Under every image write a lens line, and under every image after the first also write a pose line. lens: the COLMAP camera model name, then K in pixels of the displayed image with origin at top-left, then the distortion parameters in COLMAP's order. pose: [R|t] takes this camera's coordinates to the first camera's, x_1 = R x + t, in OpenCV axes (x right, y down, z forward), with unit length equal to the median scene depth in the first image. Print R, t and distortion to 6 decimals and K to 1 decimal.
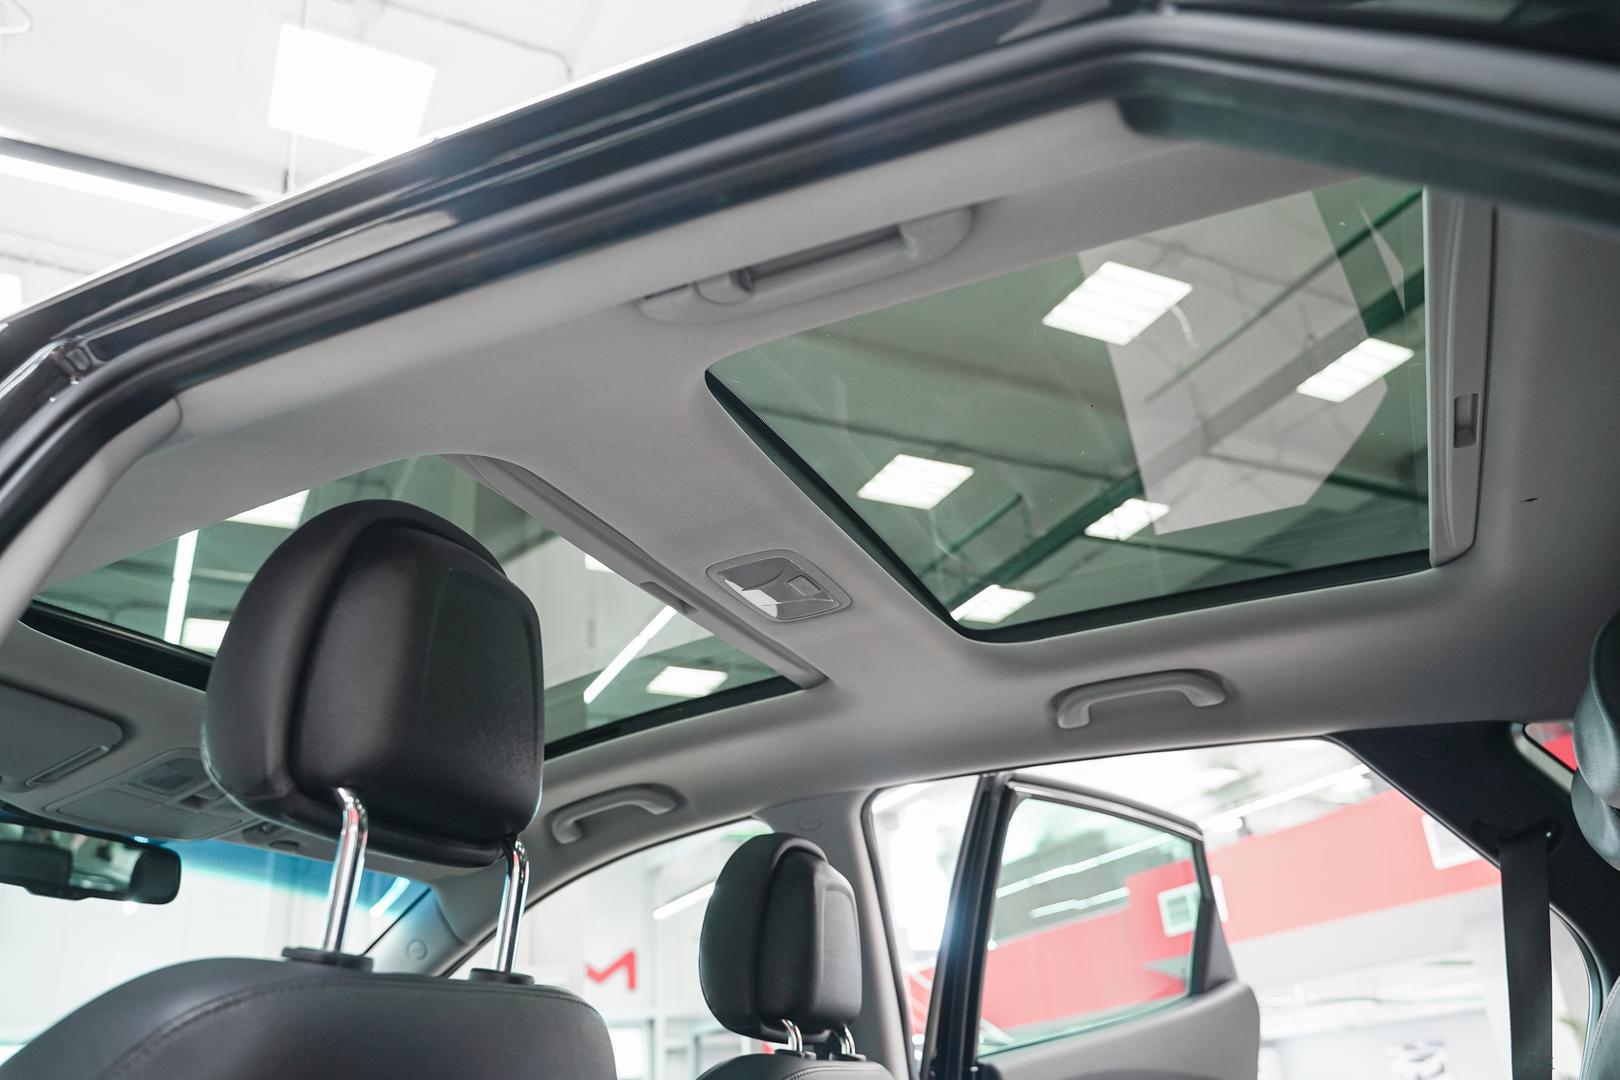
lens RADIAL K [[1325.7, 0, 810.0], [0, 1325.7, 540.0], [0, 0, 1]] dist [-0.015431, 0.003135]
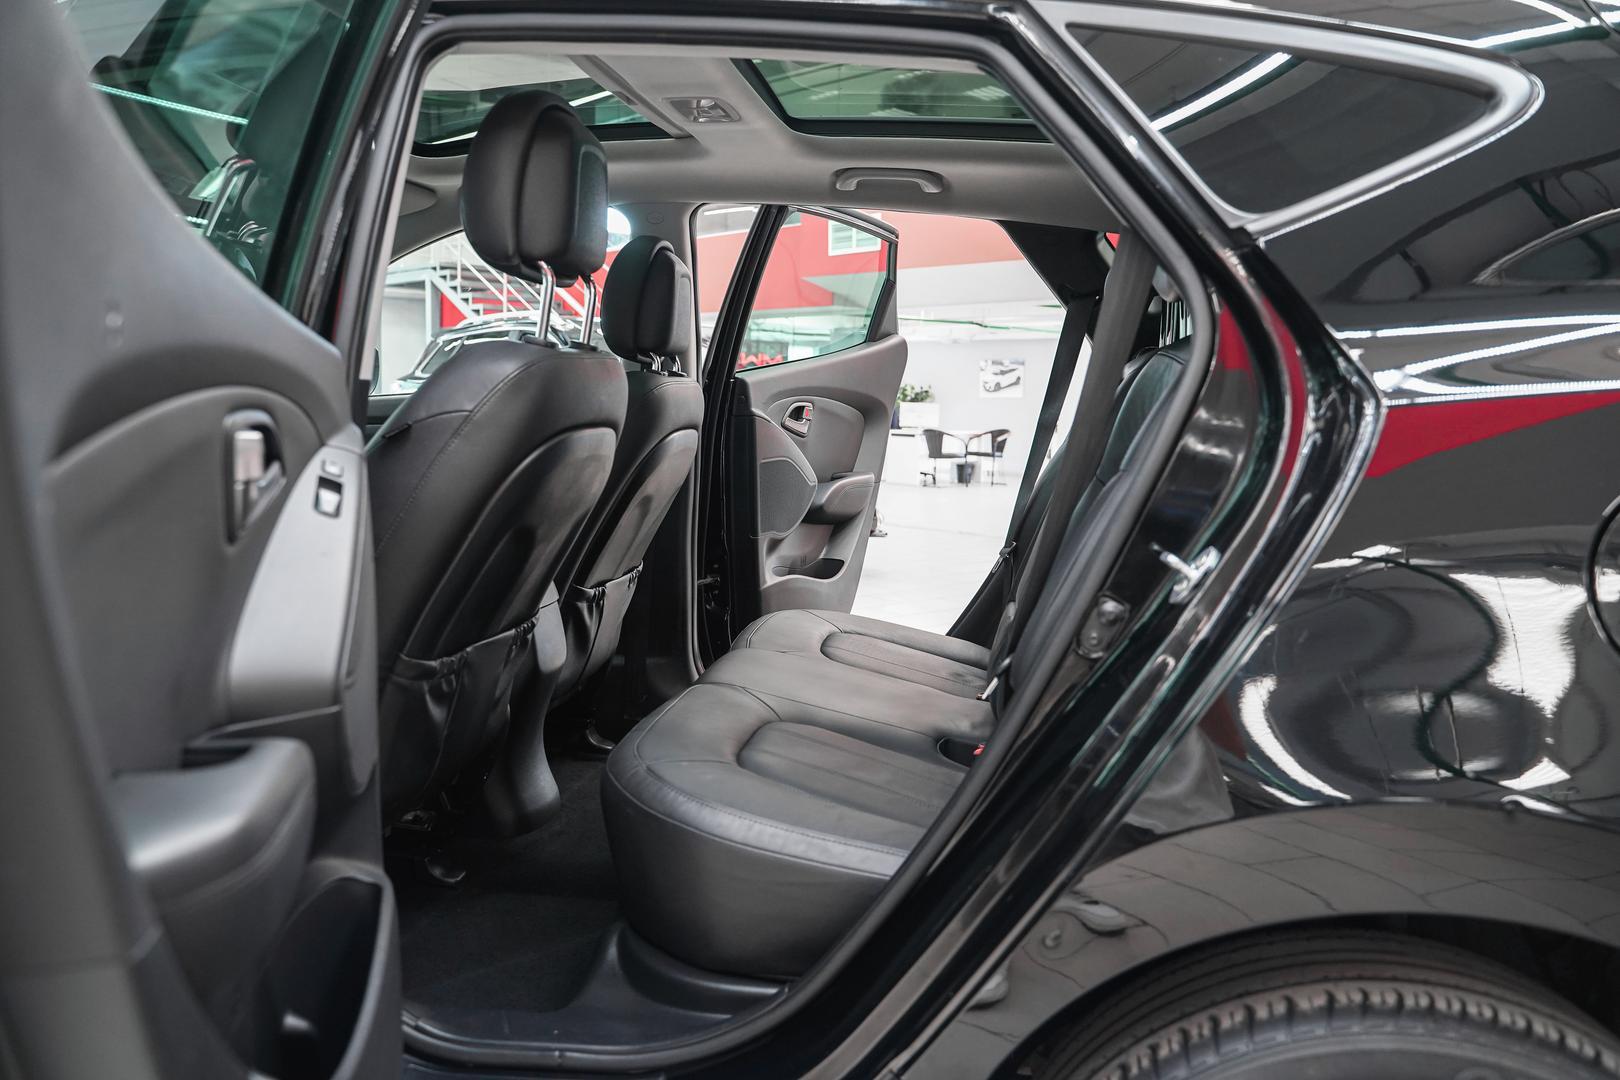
lens RADIAL K [[1325.7, 0, 810.0], [0, 1325.7, 540.0], [0, 0, 1]] dist [-0.015431, 0.003135]
pose [[0.961408, 0.054340, 0.269708, -0.201433], [-0.183725, 0.856496, 0.482348, -0.211537], [-0.204793, -0.513285, 0.833426, -0.422262]]
